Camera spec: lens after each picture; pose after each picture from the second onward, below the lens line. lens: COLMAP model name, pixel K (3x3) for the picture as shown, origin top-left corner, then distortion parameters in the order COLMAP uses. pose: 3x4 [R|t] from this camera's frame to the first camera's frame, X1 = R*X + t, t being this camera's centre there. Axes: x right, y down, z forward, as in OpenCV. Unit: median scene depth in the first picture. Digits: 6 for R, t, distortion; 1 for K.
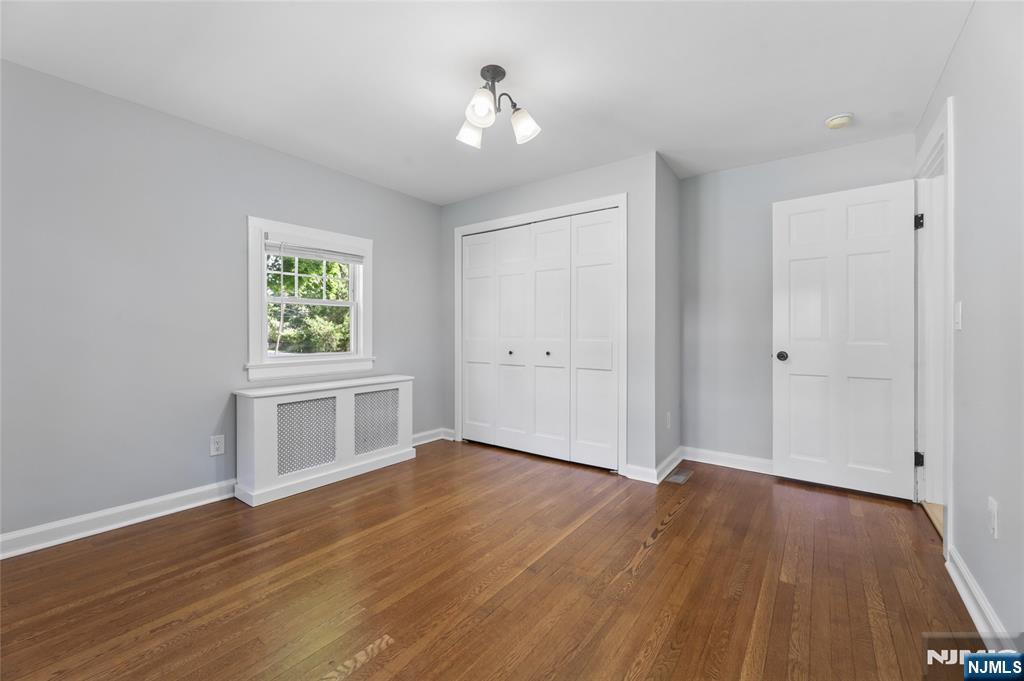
lens RADIAL K [[421.6, 0, 506.7], [0, 421.6, 335.0], [0, 0, 1]] dist [-0.000445, -0.000775]
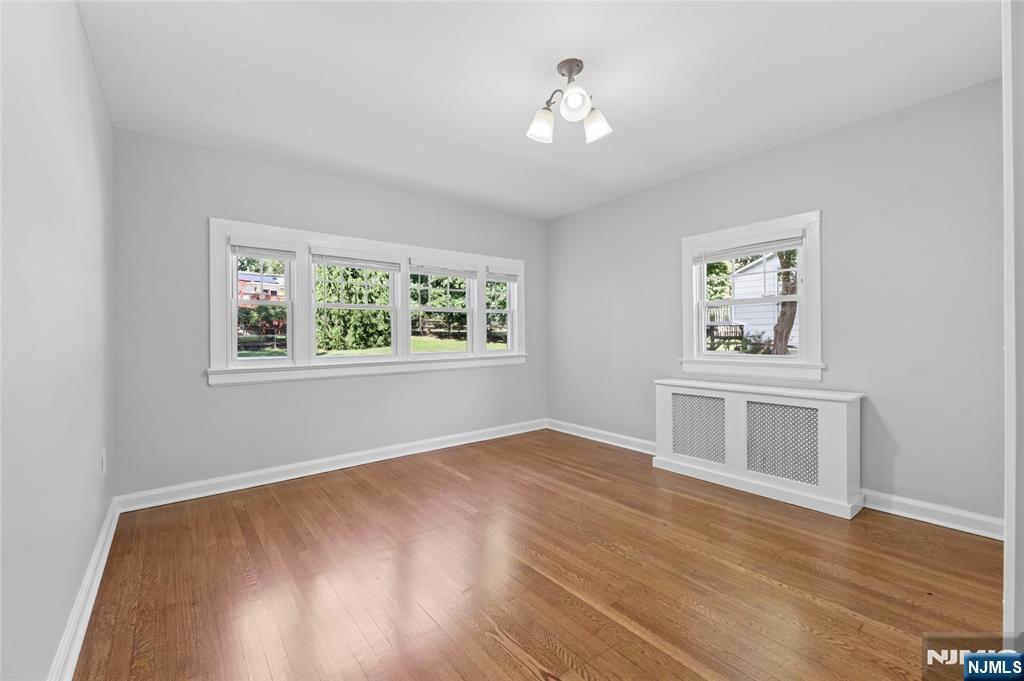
lens RADIAL K [[421.6, 0, 511.3], [0, 421.6, 340.0], [0, 0, 1]] dist [-0.000445, -0.000775]
pose [[-0.245322, 0.023974, -0.969145, 0.709792], [0.008924, 0.999708, 0.022471, -0.018504], [0.969401, -0.003136, -0.245464, 0.818089]]
